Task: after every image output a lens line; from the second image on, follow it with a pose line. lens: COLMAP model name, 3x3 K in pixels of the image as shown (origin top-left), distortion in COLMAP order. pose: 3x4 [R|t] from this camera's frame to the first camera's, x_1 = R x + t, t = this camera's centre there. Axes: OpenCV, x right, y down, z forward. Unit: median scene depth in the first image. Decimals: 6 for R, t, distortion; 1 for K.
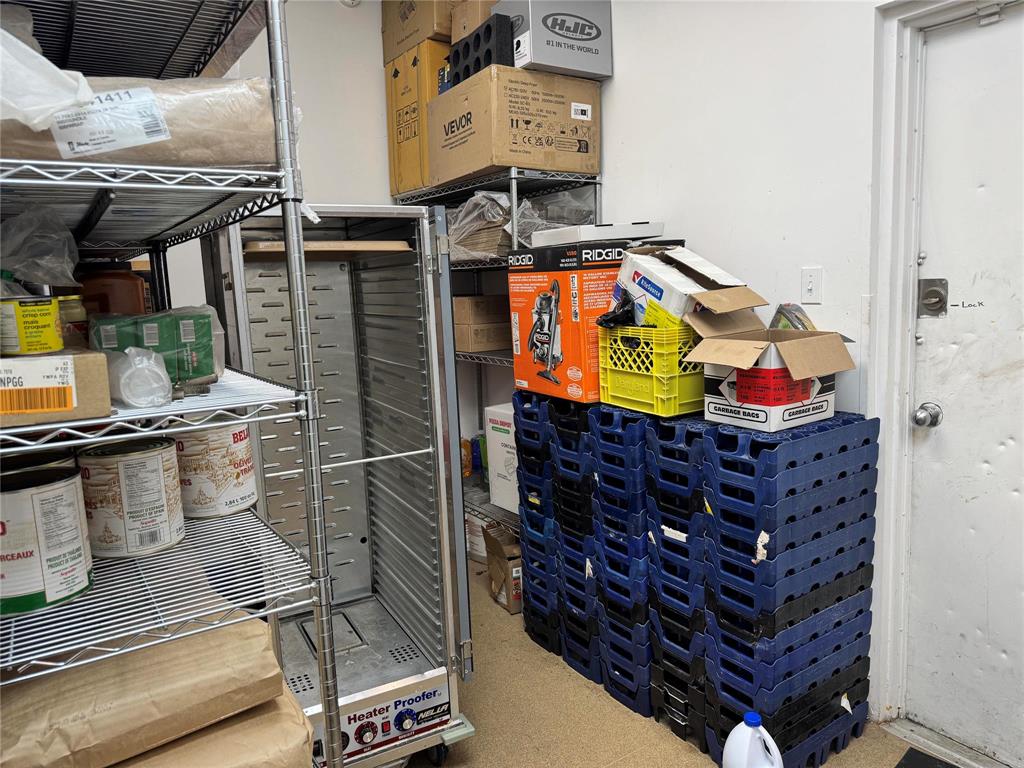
lens RADIAL K [[720.1, 0, 509.7], [0, 720.1, 384.1], [0, 0, 1]] dist [0.029040, -0.033003]
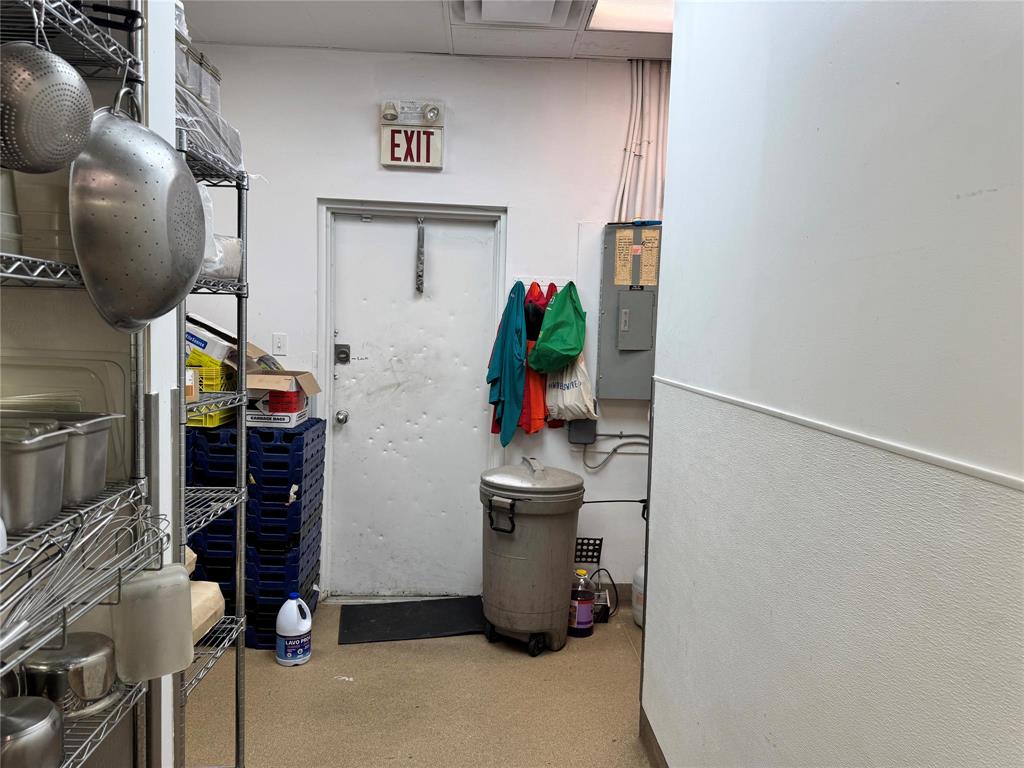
lens RADIAL K [[720.1, 0, 512.7], [0, 720.1, 383.5], [0, 0, 1]] dist [0.029040, -0.033003]
pose [[0.508845, 0.000247, 0.860858, -0.801393], [0.066498, 0.997001, -0.039592, 0.059587], [-0.858286, 0.077391, 0.507302, -0.320258]]
